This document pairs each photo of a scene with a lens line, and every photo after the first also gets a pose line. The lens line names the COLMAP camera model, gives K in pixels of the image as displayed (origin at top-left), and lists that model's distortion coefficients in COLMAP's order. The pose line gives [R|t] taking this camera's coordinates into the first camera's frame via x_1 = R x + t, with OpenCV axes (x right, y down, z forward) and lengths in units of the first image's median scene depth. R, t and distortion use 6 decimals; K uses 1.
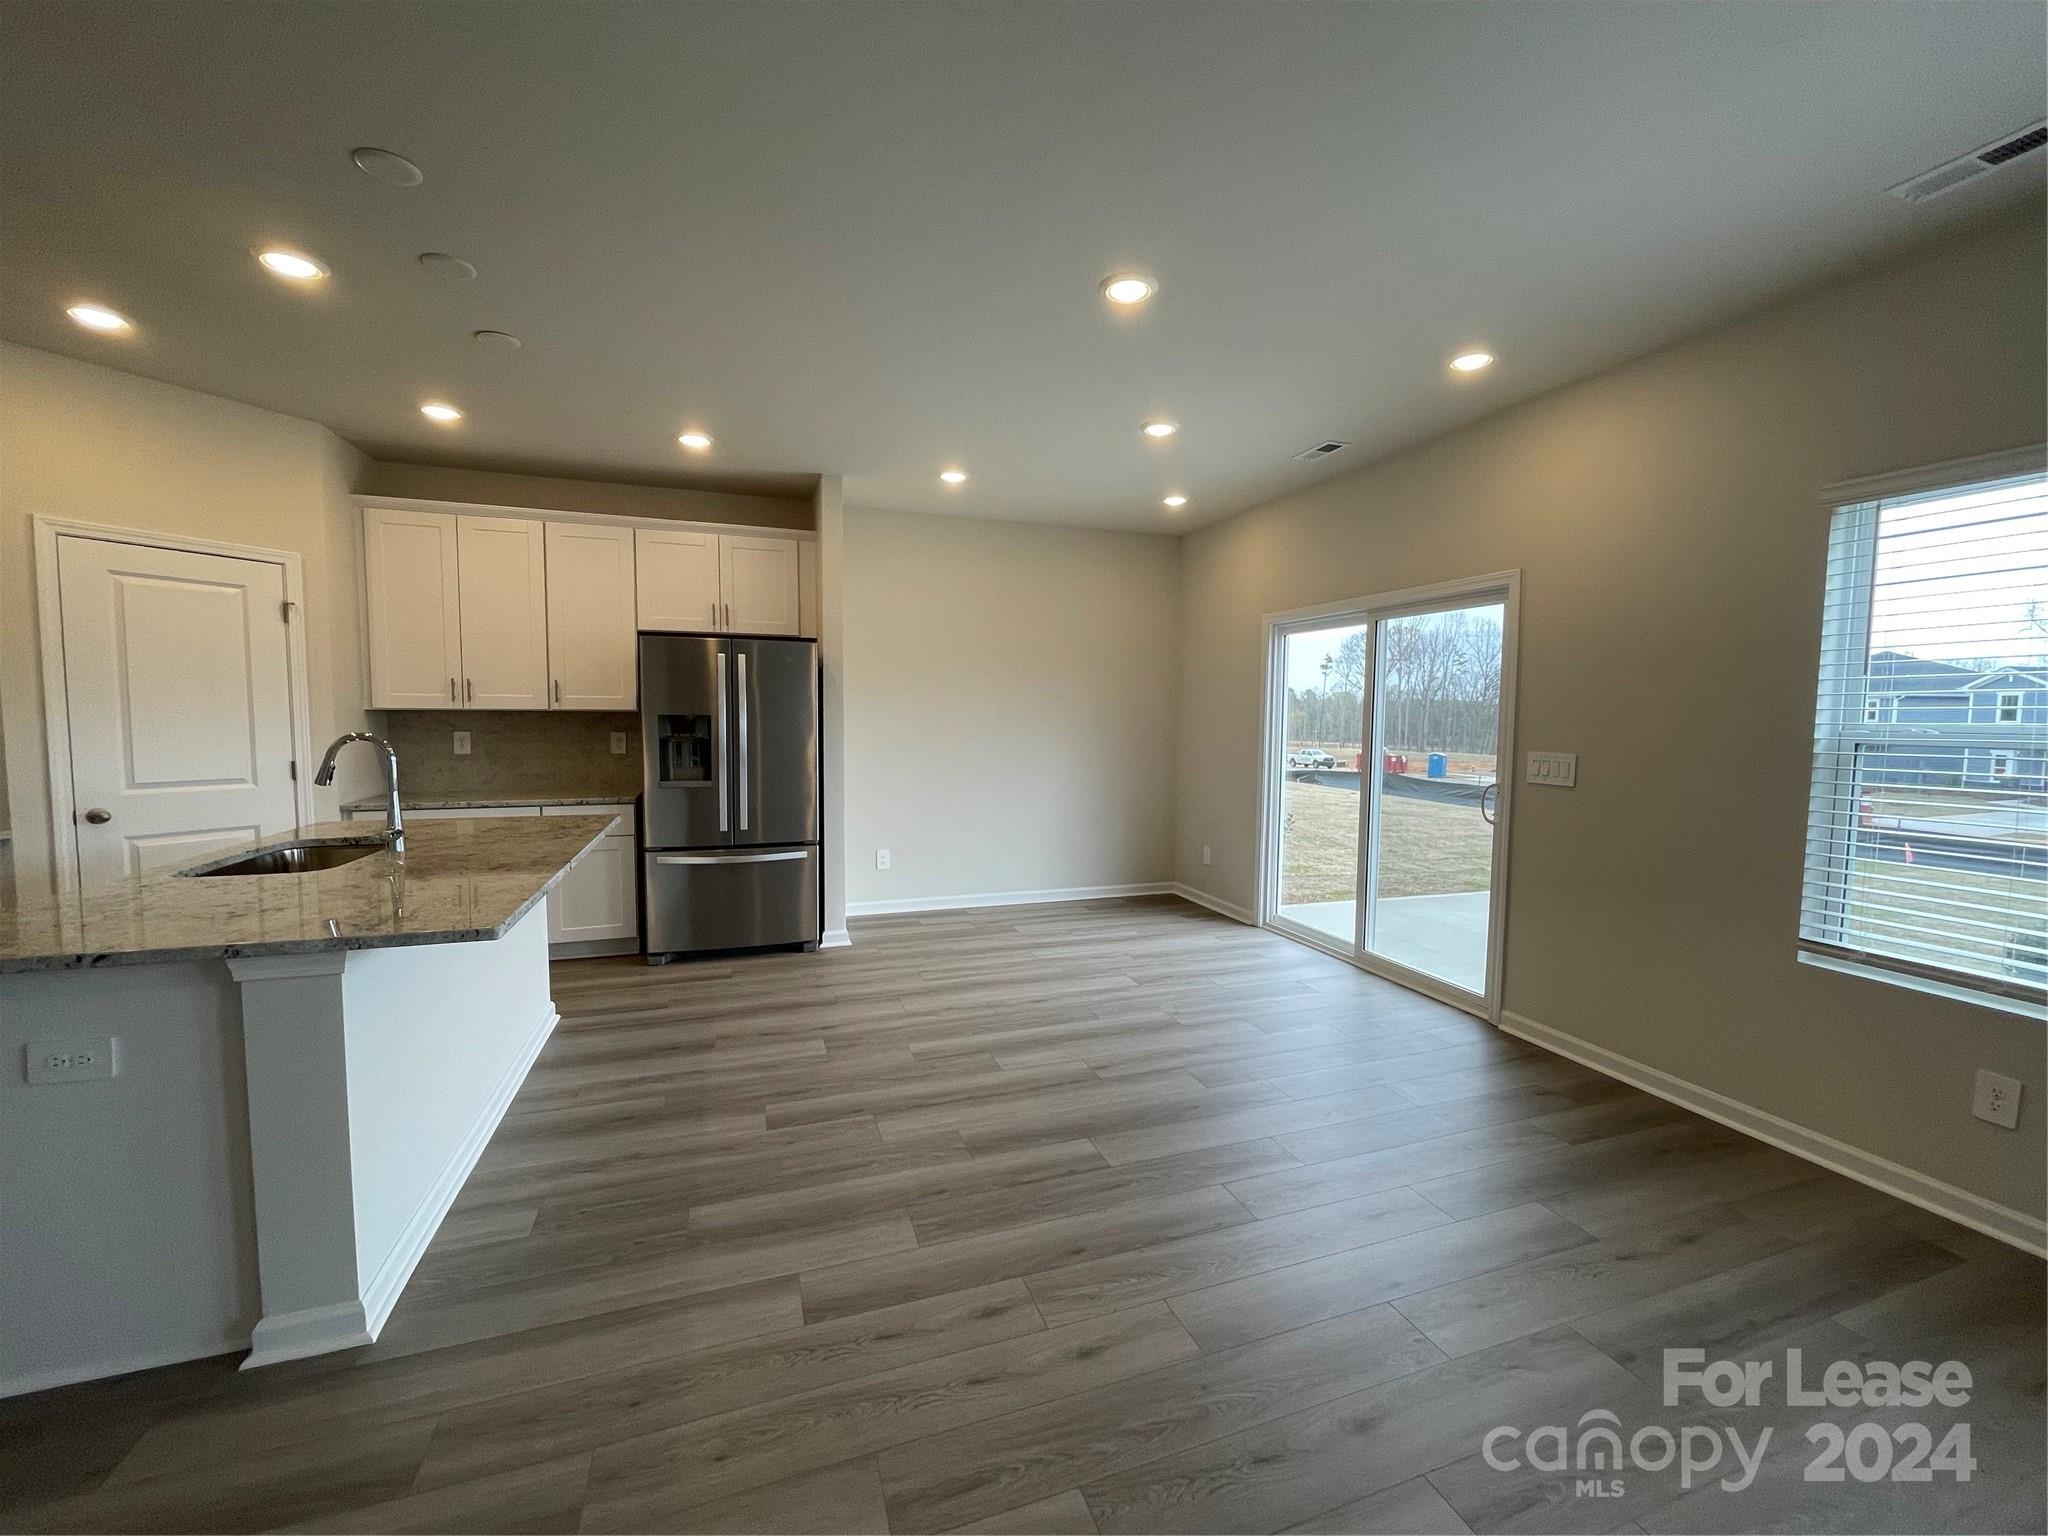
lens RADIAL K [[818.8, 0, 1034.4], [0, 818.8, 767.3], [0, 0, 1]] dist [-0.004134, -0.000081]
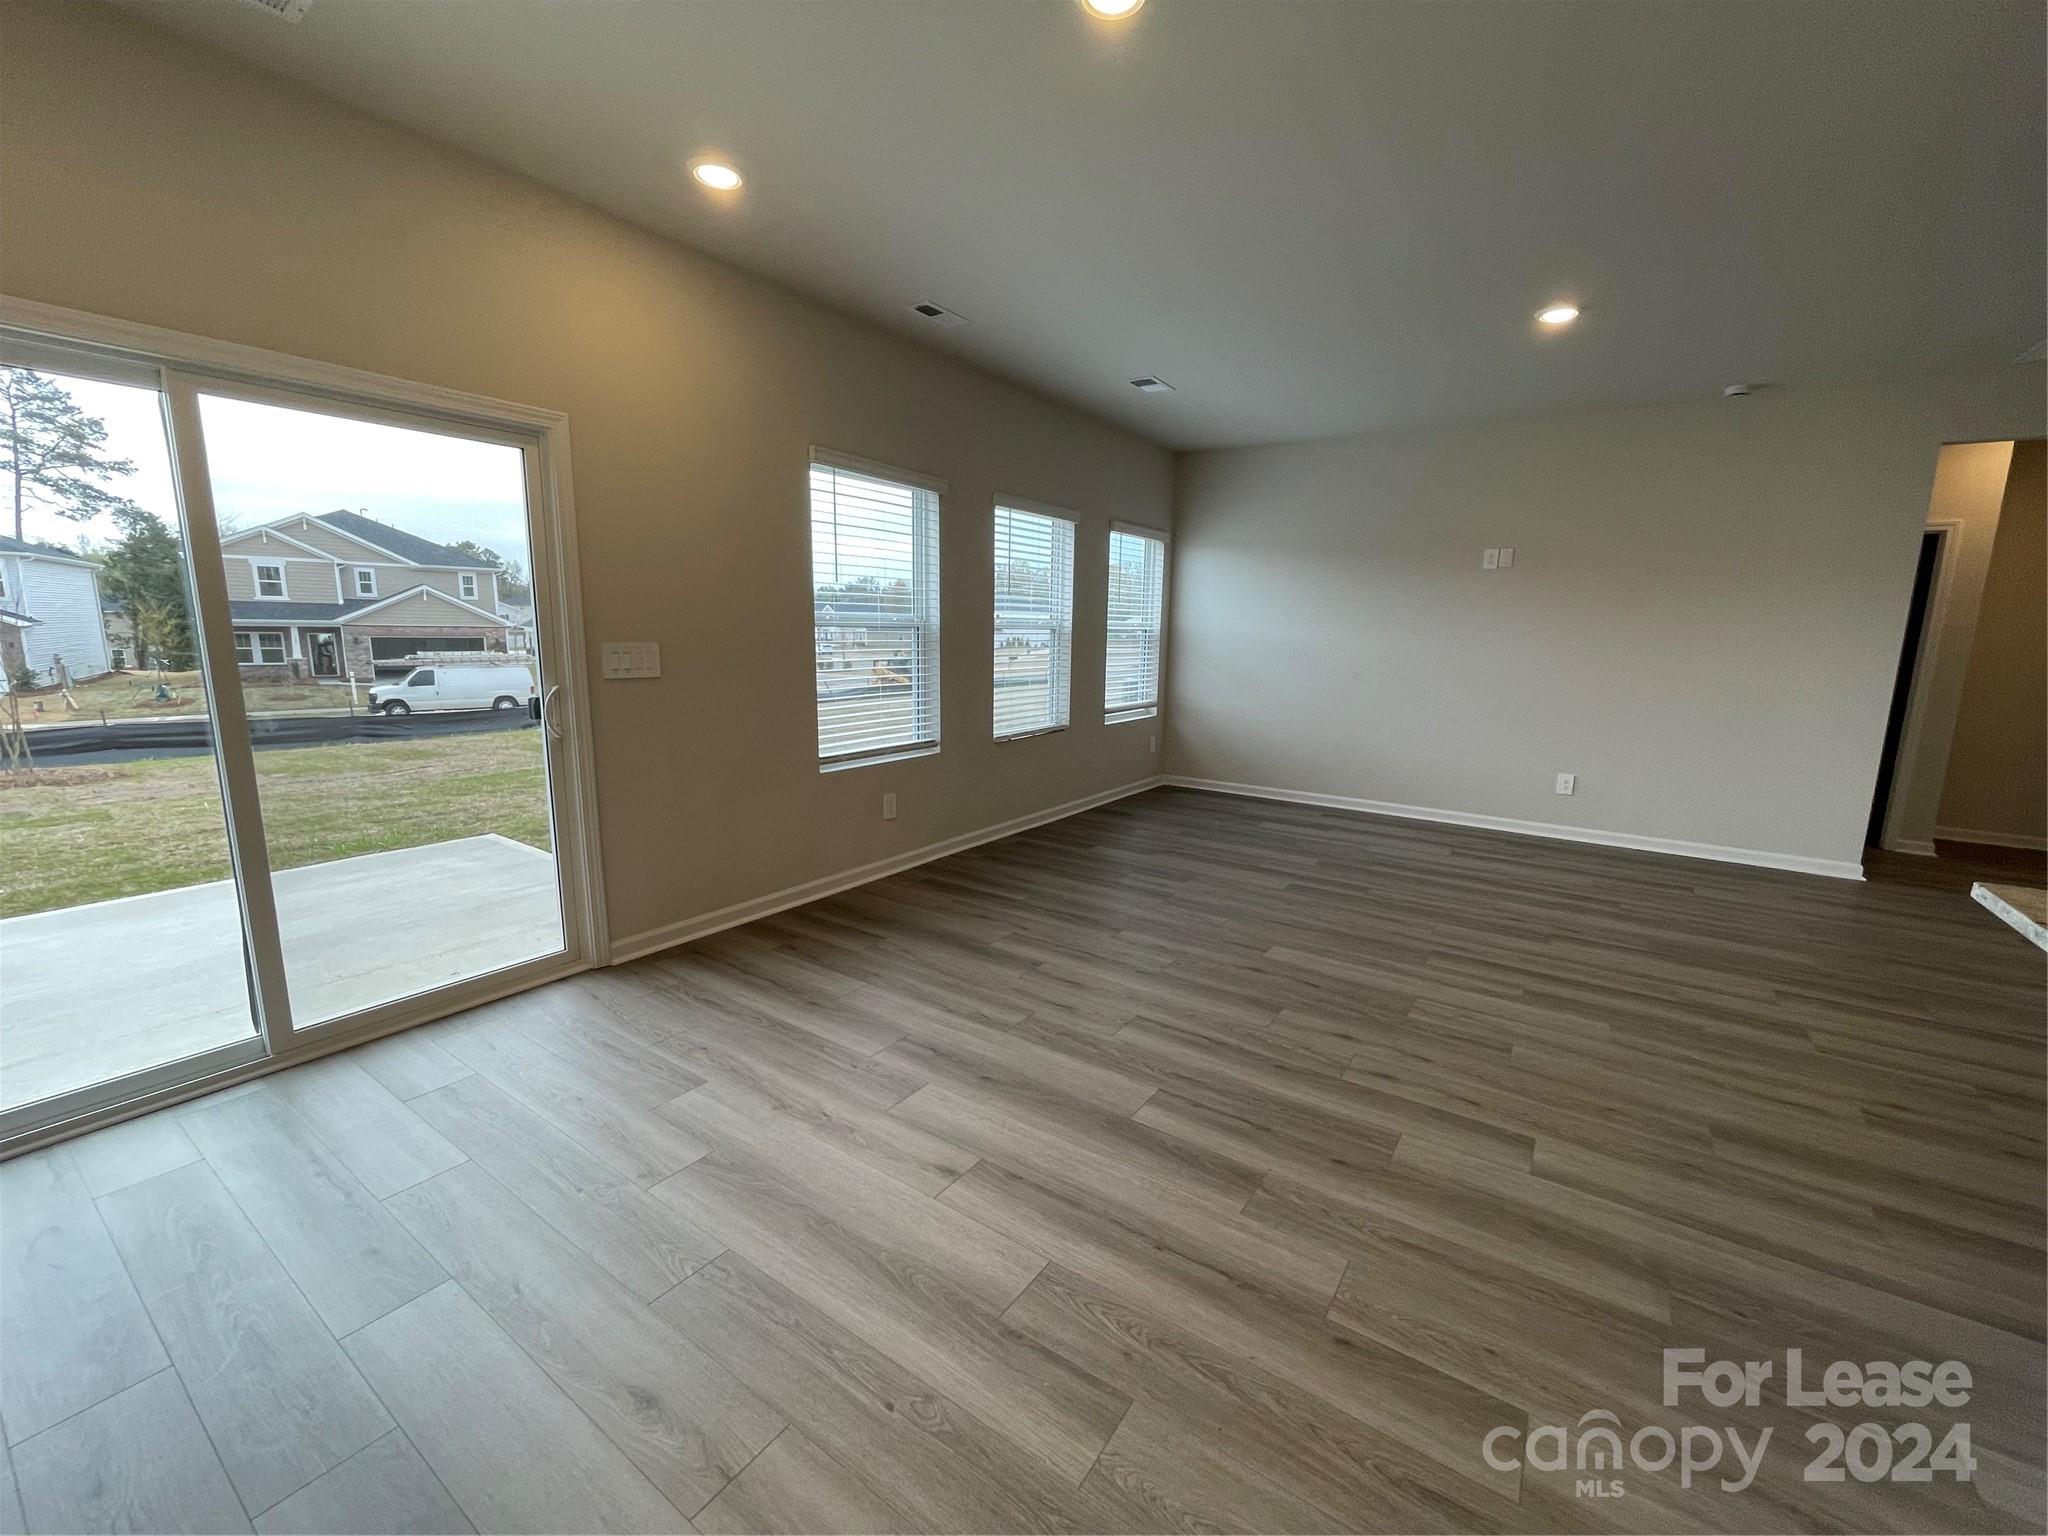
lens RADIAL K [[832.3, 0, 1036.1], [0, 832.3, 766.5], [0, 0, 1]] dist [0.018685, 0.000018]
pose [[-0.578363, -0.163089, 0.799311, -0.320553], [0.024265, 0.975940, 0.216686, -0.060134], [-0.815418, 0.144718, -0.560490, 0.941915]]
